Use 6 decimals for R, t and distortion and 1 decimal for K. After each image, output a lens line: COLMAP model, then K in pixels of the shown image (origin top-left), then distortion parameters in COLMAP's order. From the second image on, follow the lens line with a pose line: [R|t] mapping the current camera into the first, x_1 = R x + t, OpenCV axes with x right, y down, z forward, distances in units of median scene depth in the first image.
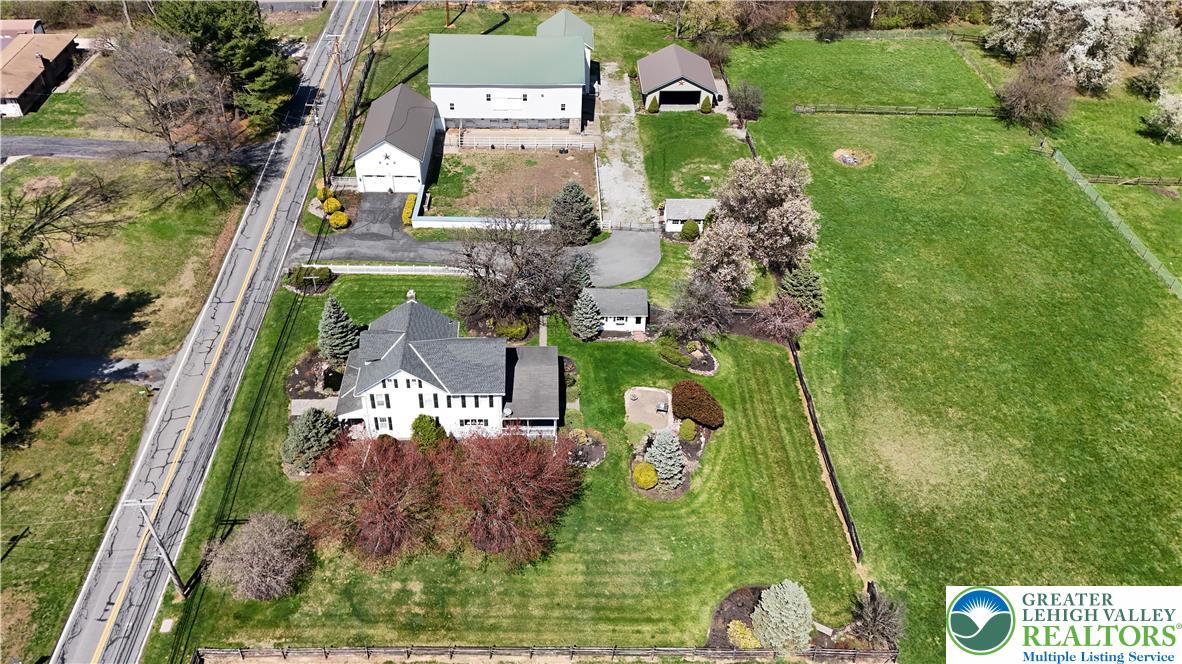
lens RADIAL K [[925.1, 0, 553.6], [0, 925.1, 311.0], [0, 0, 1]] dist [0.112550, -0.128002]
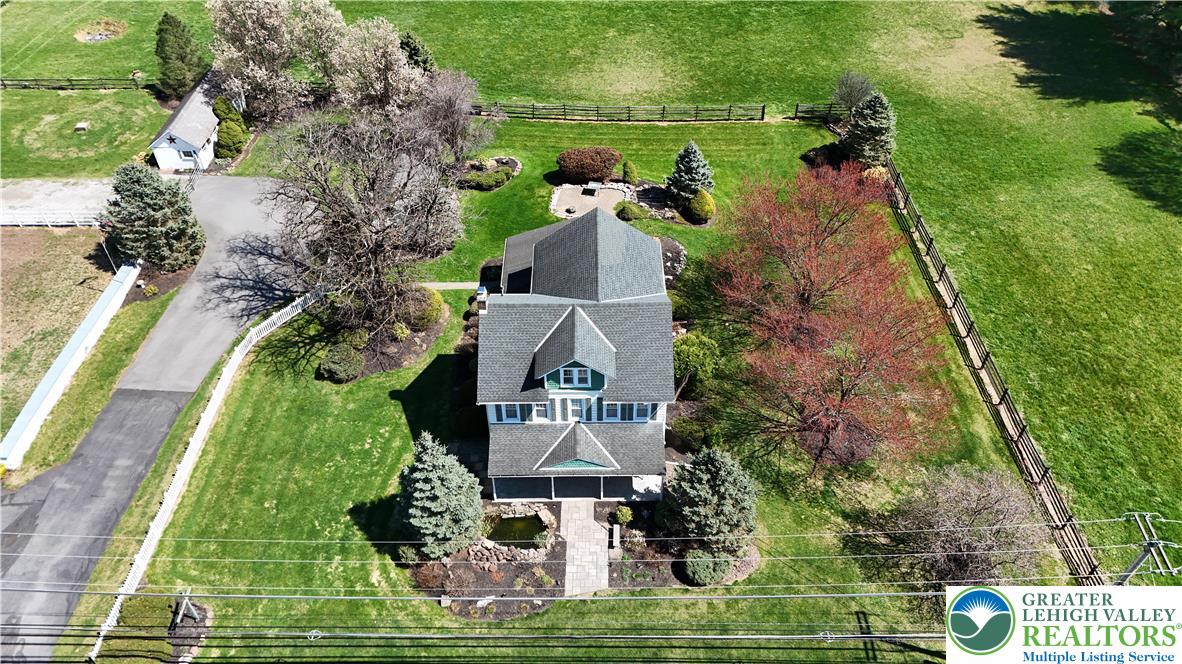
lens RADIAL K [[867.5, 0, 591.0], [0, 867.5, 332.0], [0, 0, 1]] dist [0.093198, -0.090793]
pose [[0.015074, -0.688039, 0.725517, -0.414452], [0.624957, 0.572887, 0.530310, -0.182001], [-0.780513, 0.445423, 0.438631, 0.562448]]
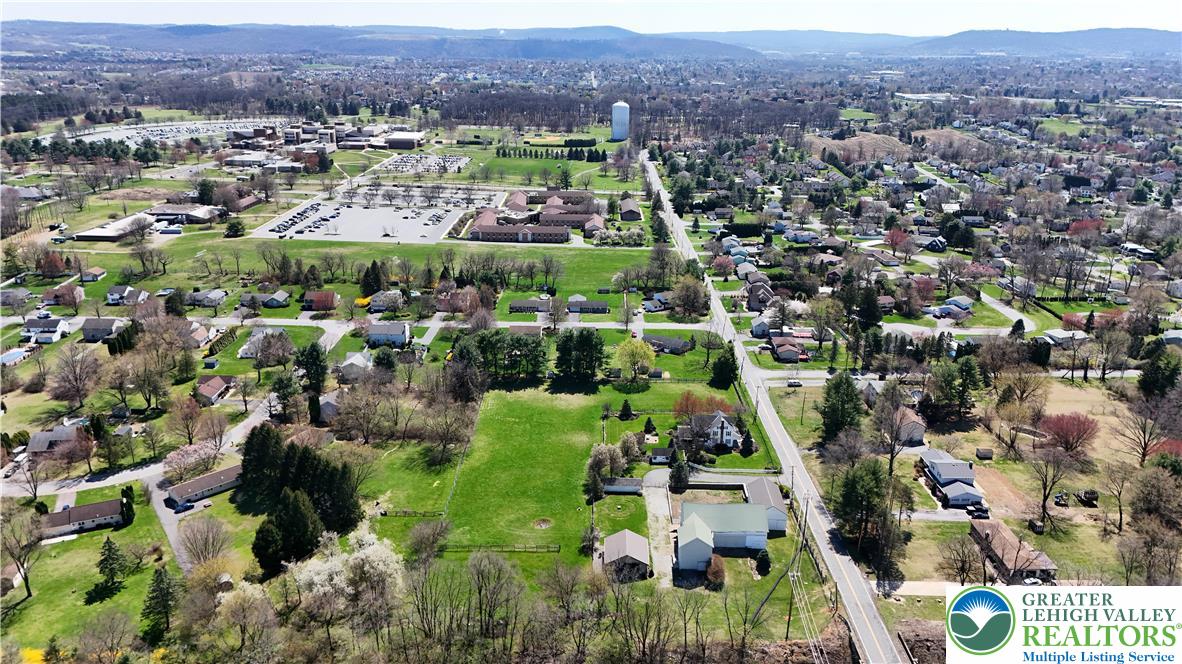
lens RADIAL K [[867.5, 0, 591.0], [0, 867.5, 332.0], [0, 0, 1]] dist [0.093198, -0.090793]
pose [[-0.999179, -0.024736, 0.032098, 0.178010], [0.013442, 0.544934, 0.838371, -2.256155], [-0.038229, 0.838114, -0.544153, 1.931045]]
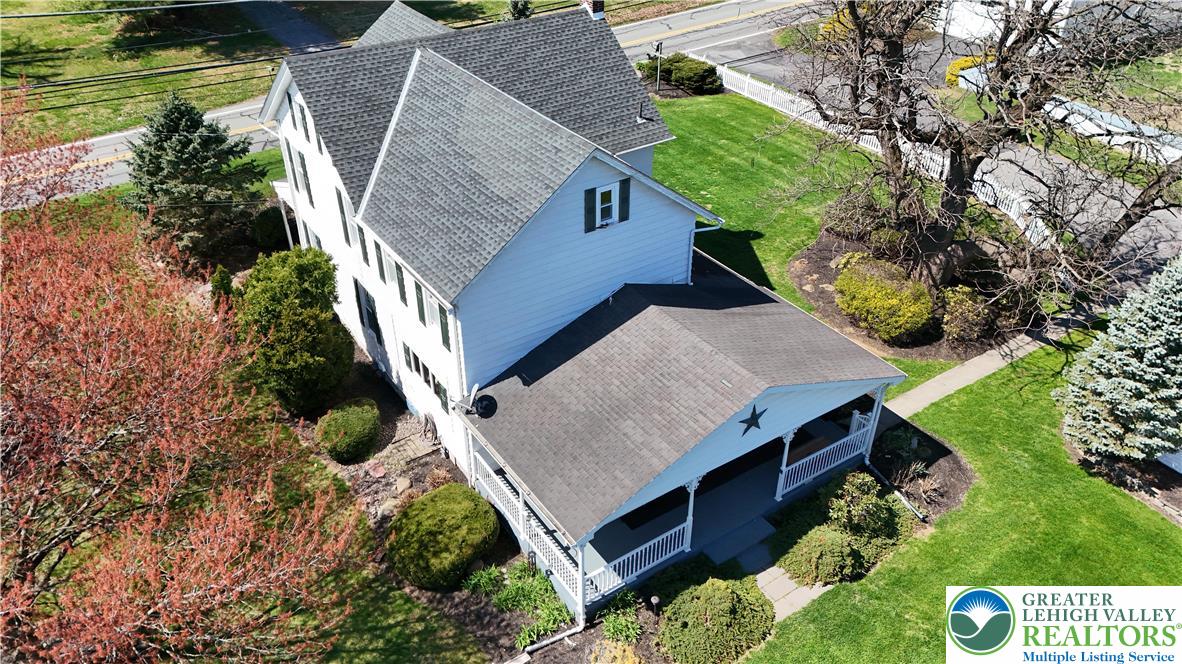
lens RADIAL K [[867.5, 0, 591.0], [0, 867.5, 332.0], [0, 0, 1]] dist [0.093198, -0.090793]
pose [[0.551846, 0.467921, -0.690301, 0.094284], [-0.513032, 0.843070, 0.161344, 0.027324], [0.657468, 0.265109, 0.705303, 0.621302]]
